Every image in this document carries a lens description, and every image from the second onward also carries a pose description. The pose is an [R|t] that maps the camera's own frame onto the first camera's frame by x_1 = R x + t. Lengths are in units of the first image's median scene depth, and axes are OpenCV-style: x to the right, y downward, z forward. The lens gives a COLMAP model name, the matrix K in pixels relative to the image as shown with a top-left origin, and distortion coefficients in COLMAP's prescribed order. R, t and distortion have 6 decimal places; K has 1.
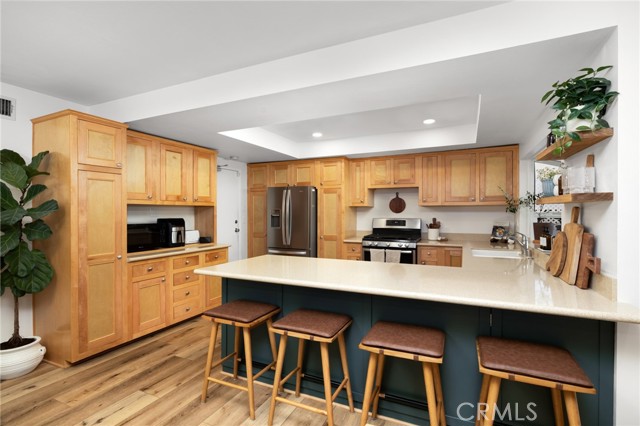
lens RADIAL K [[300.9, 0, 318.3], [0, 300.9, 212.0], [0, 0, 1]] dist [-0.002609, 0.000884]
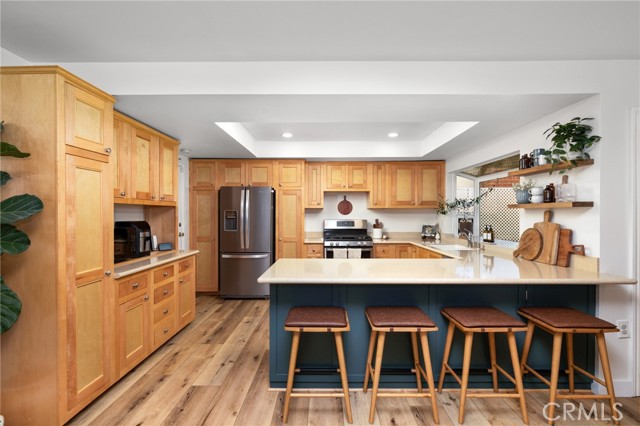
lens RADIAL K [[300.9, 0, 315.4], [0, 300.9, 214.6], [0, 0, 1]] dist [-0.002609, 0.000884]
pose [[0.911511, 0.001129, 0.411274, -0.387905], [-0.002185, 0.999995, 0.002099, 0.000724], [-0.411269, -0.002812, 0.911509, 0.076992]]
